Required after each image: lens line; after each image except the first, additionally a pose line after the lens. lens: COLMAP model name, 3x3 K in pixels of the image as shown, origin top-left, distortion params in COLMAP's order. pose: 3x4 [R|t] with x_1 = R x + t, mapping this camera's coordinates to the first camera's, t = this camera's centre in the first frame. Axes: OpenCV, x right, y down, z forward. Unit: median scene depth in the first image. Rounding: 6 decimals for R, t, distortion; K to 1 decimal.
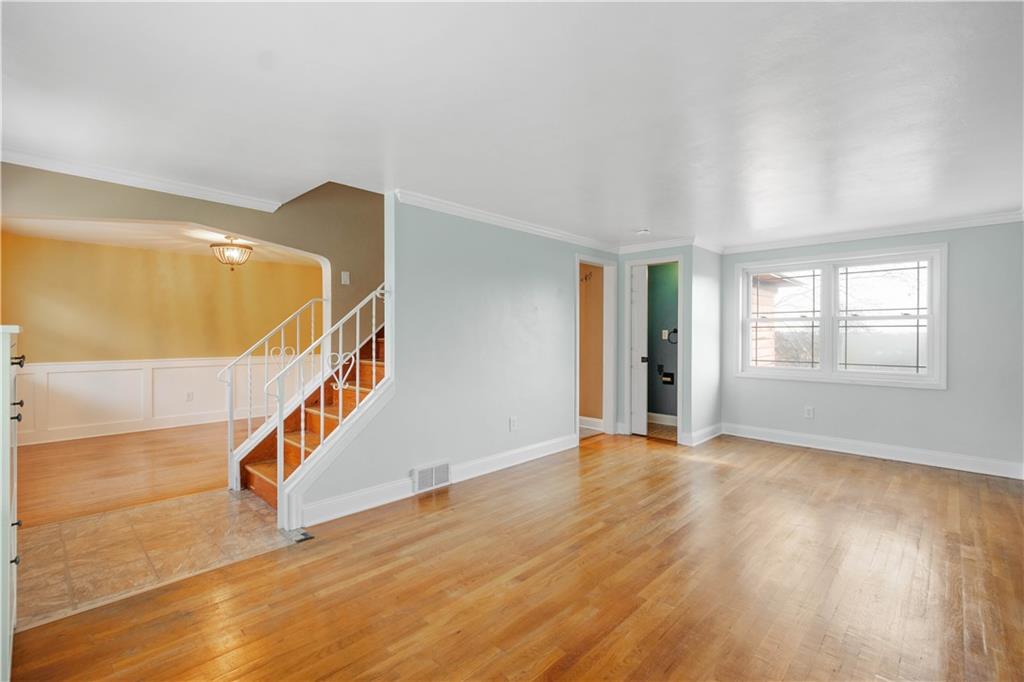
lens RADIAL K [[456.8, 0, 512.0], [0, 456.8, 341.0], [0, 0, 1]] dist [-0.000496, -0.000054]
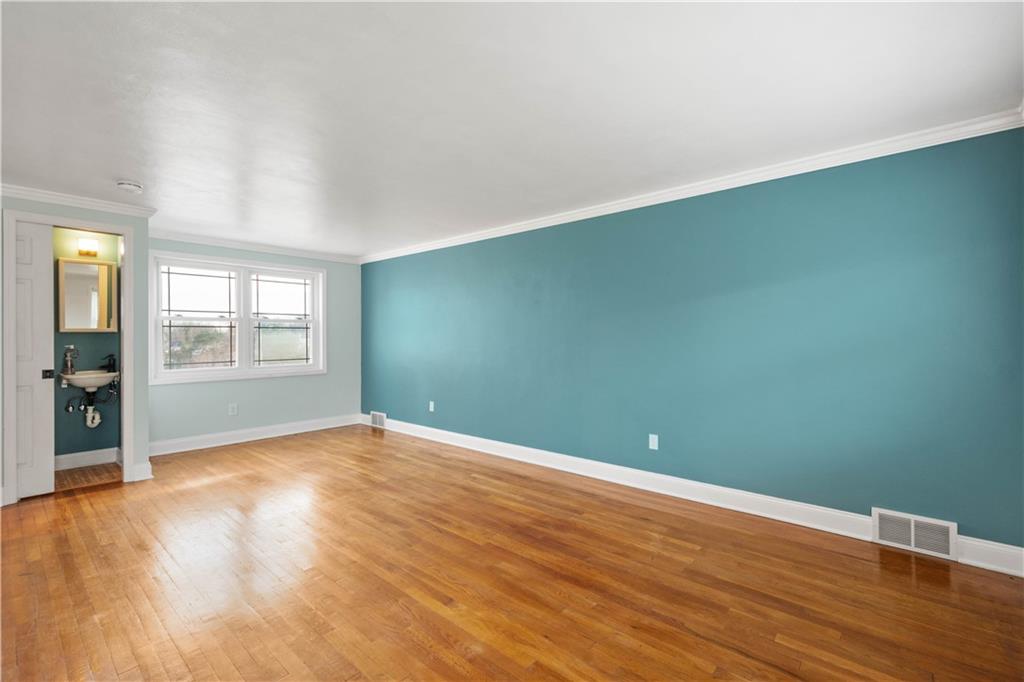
lens RADIAL K [[450.6, 0, 514.2], [0, 450.6, 344.9], [0, 0, 1]] dist [0.009273, 0.000236]
pose [[-0.056079, -0.023971, 0.998139, -0.476259], [0.014650, 0.999584, 0.024829, -0.007911], [-0.998319, 0.016015, -0.055704, 0.493434]]
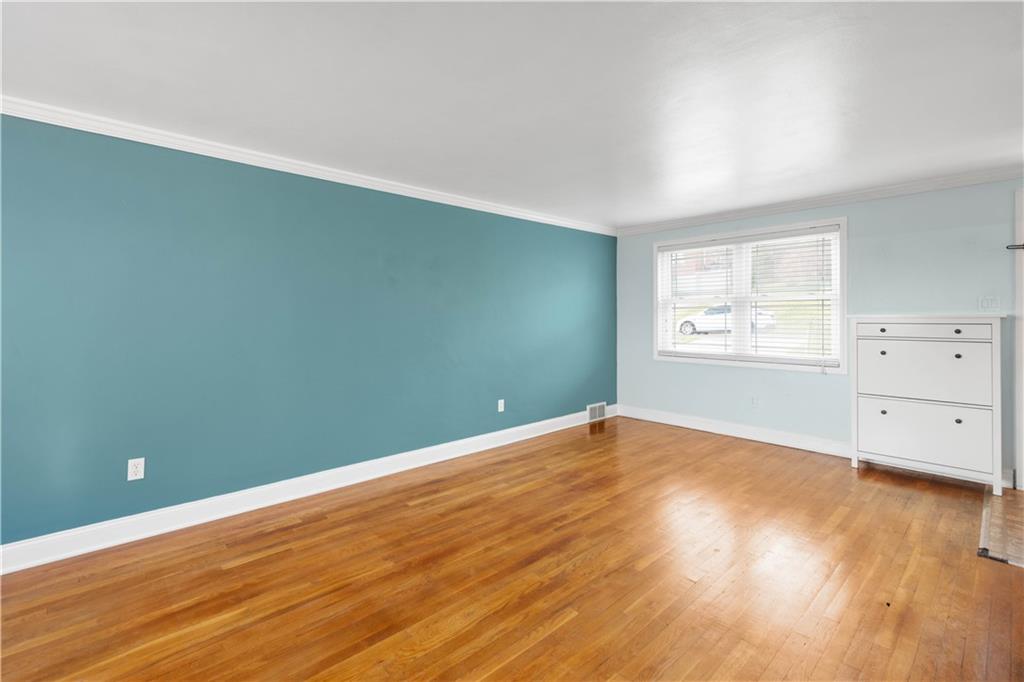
lens RADIAL K [[456.2, 0, 514.5], [0, 456.2, 316.0], [0, 0, 1]] dist [-0.000803, 0.000015]
pose [[-0.998573, -0.002683, 0.053339, 0.253895], [-0.002268, 0.999967, 0.007847, -0.015005], [-0.053359, 0.007715, -0.998546, 1.225919]]
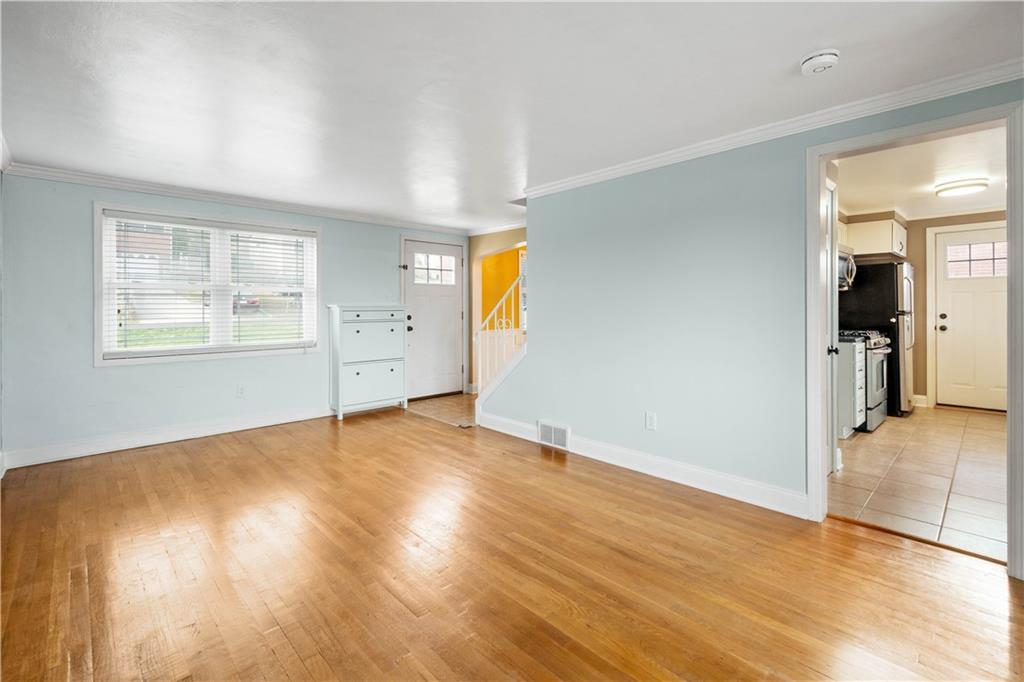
lens RADIAL K [[459.5, 0, 508.4], [0, 459.5, 305.0], [0, 0, 1]] dist [0.001481, 0.000062]
pose [[-0.049702, -0.006641, -0.998742, 0.801998], [-0.010385, 0.999927, -0.006132, -0.008448], [0.998710, 0.010067, -0.049768, 0.800841]]
